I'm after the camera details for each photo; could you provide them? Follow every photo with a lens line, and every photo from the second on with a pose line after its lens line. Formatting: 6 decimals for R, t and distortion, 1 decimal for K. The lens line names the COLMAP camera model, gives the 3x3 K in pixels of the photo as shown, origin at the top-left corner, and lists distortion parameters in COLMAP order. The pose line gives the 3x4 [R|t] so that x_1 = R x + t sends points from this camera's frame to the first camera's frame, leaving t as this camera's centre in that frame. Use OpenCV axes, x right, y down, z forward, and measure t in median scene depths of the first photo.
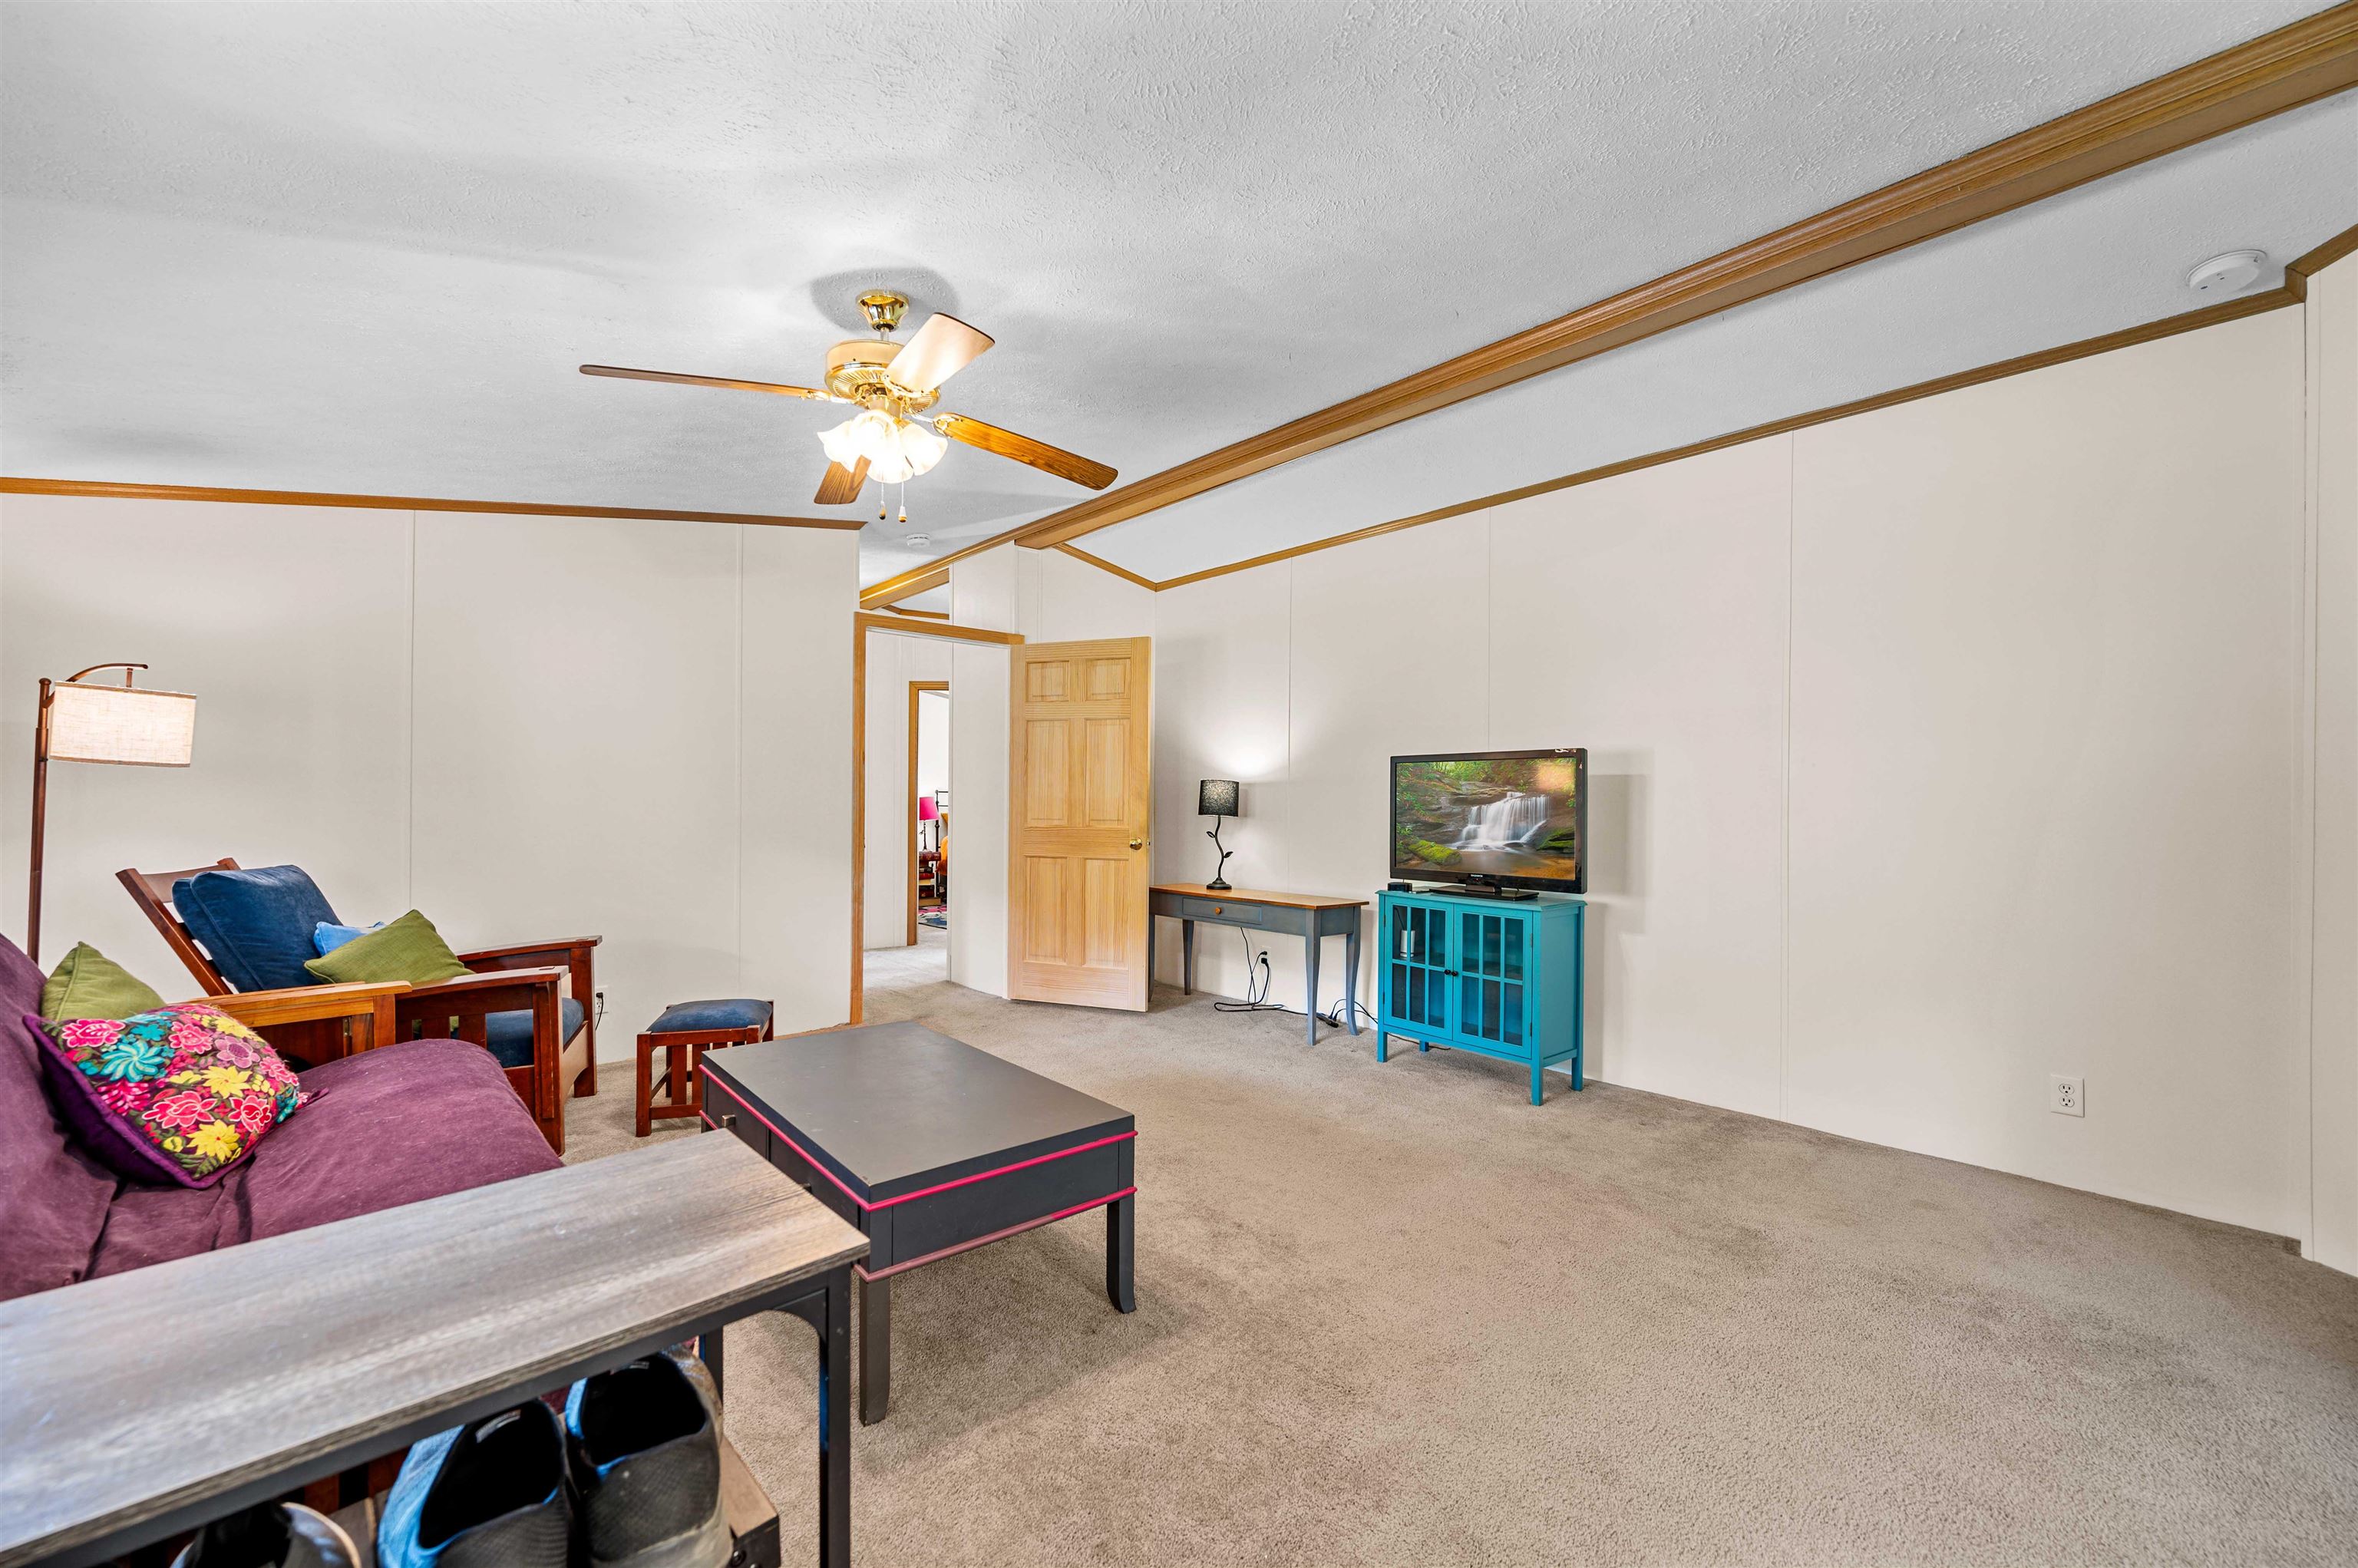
lens RADIAL K [[933.7, 0, 1171.5], [0, 933.7, 801.7], [0, 0, 1]] dist [-0.001277, -0.000199]
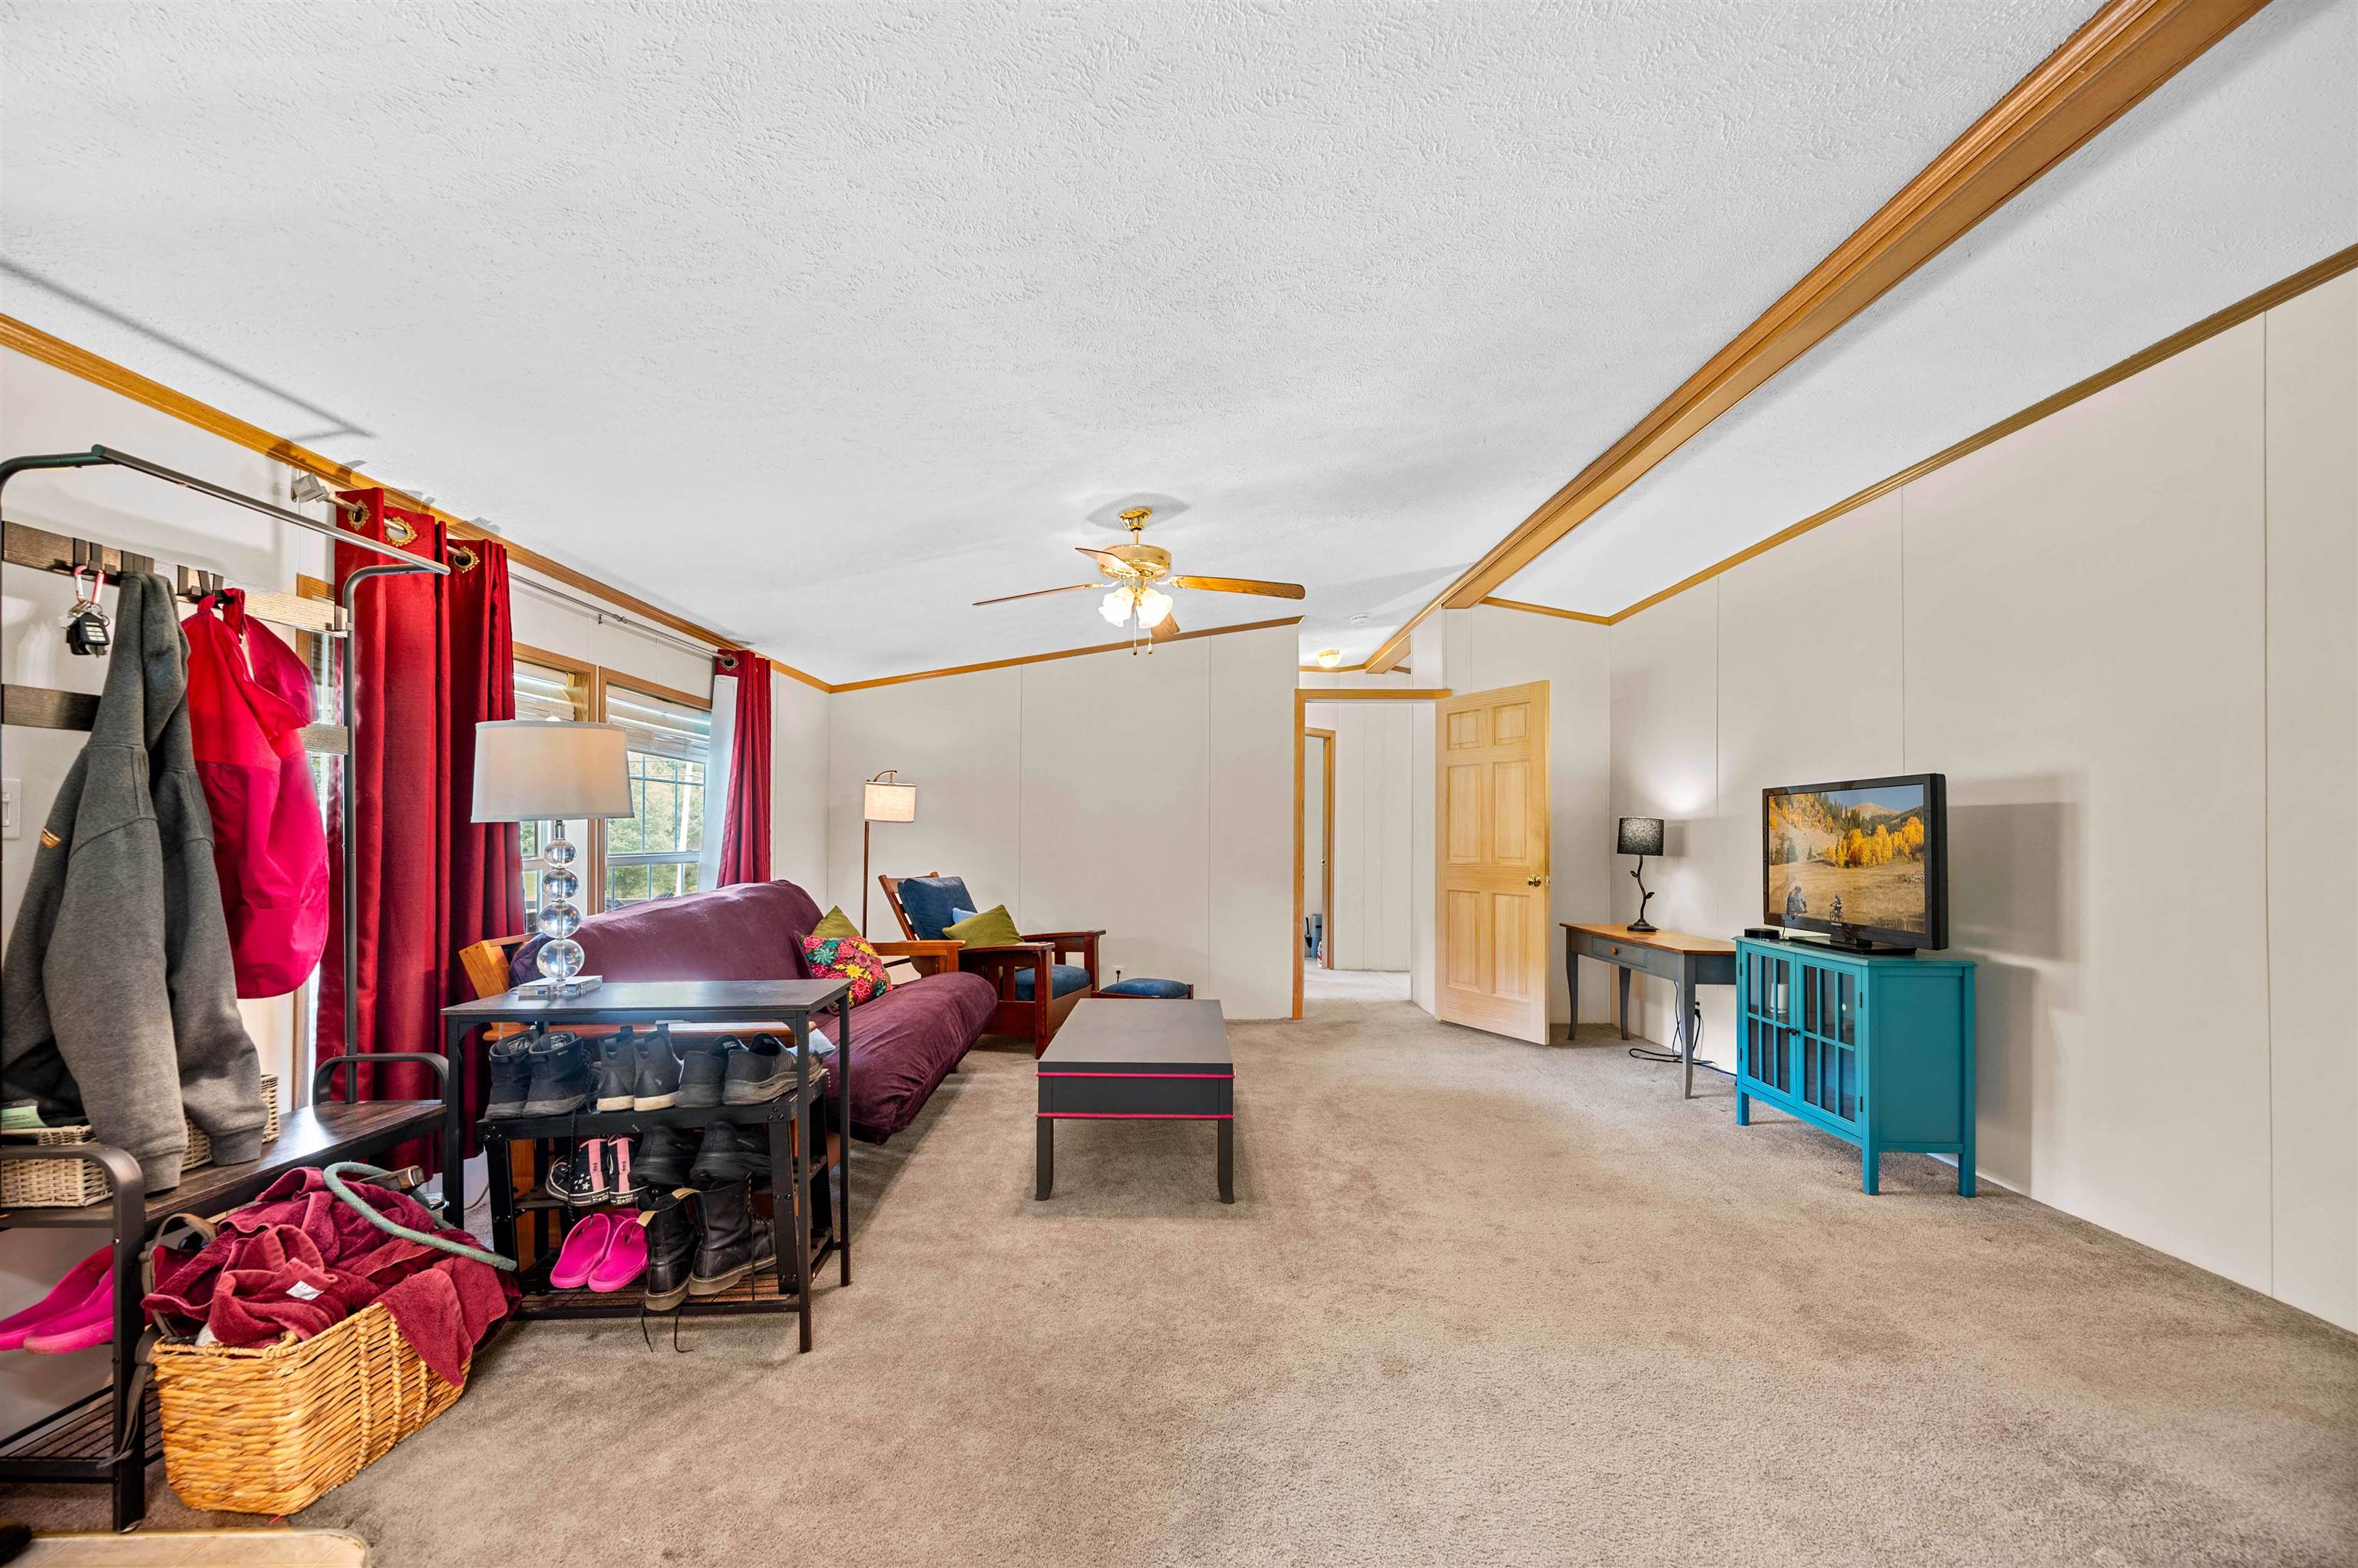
lens RADIAL K [[942.6, 0, 1170.6], [0, 942.6, 822.8], [0, 0, 1]] dist [-0.000666, -0.000007]
pose [[0.751830, -0.014106, -0.659206, 0.396043], [0.000324, 0.999779, -0.021024, 0.003027], [0.659357, 0.015593, 0.751668, -0.059879]]
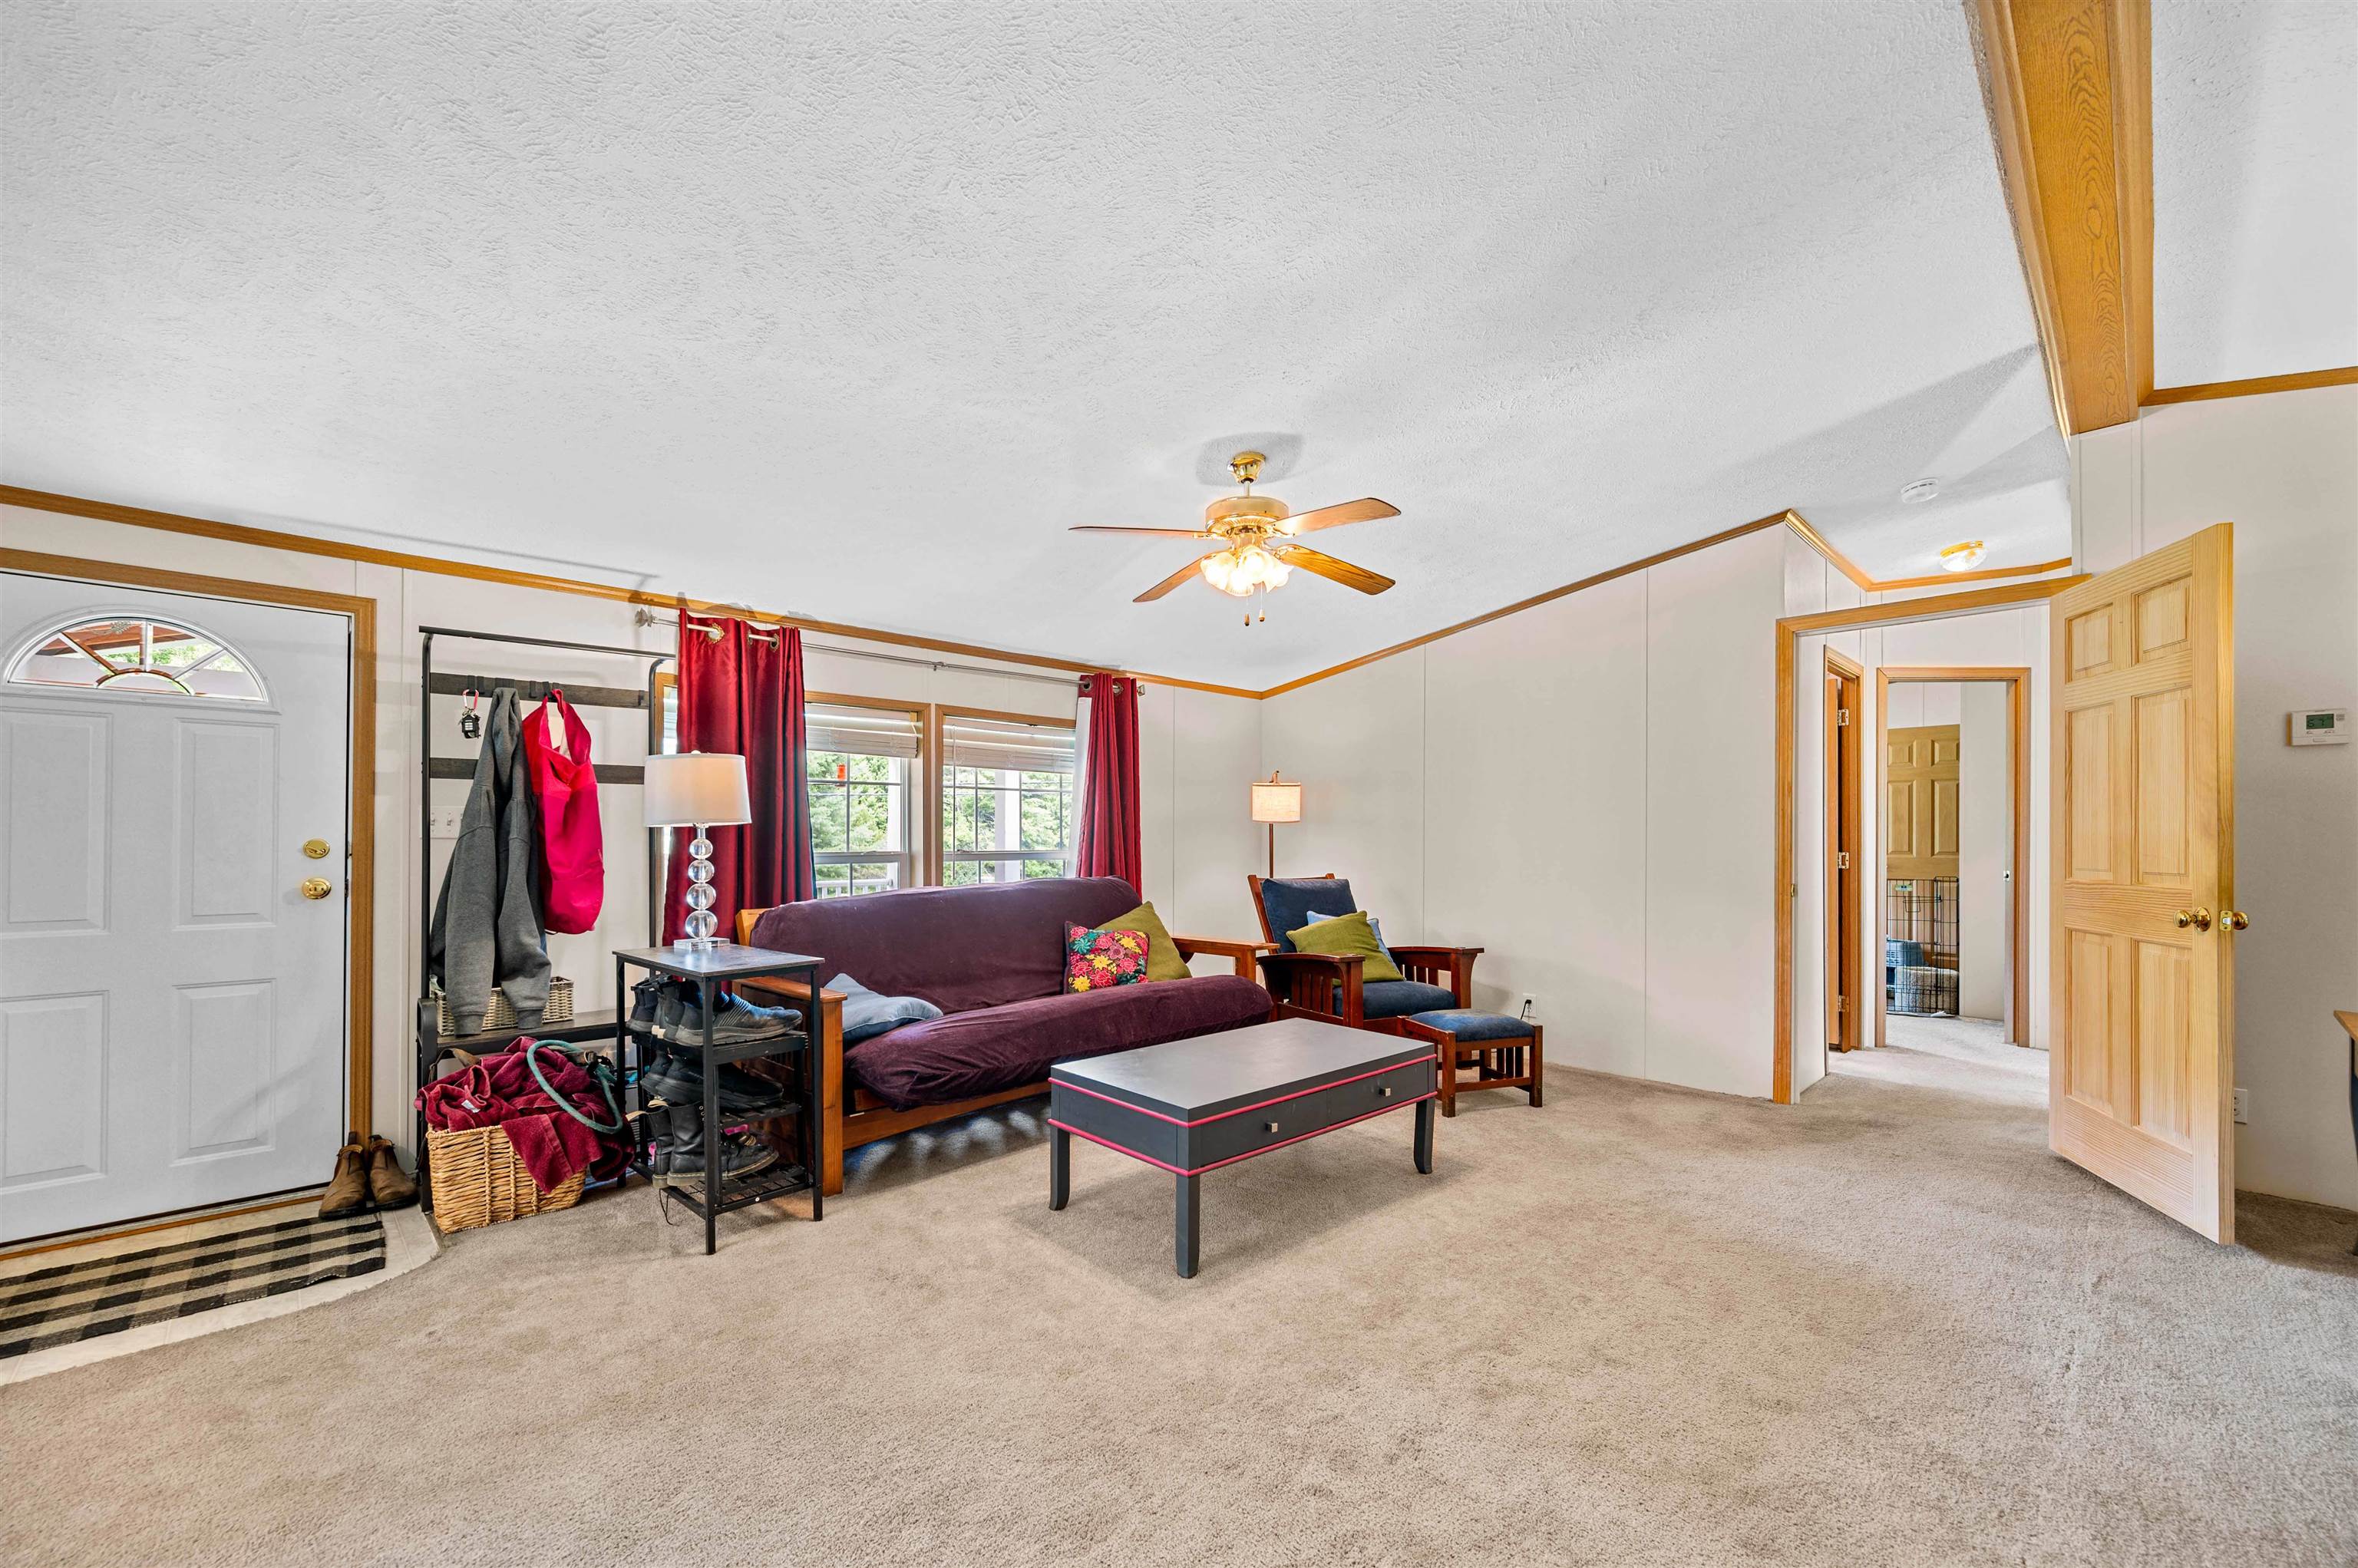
lens RADIAL K [[945.4, 0, 1171.7], [0, 945.4, 834.5], [0, 0, 1]] dist [0.000491, 0.000161]
pose [[0.040298, -0.008669, -0.999150, 0.543394], [-0.002635, 0.999958, -0.008783, 0.003102], [0.999184, 0.002986, 0.040273, 0.448683]]
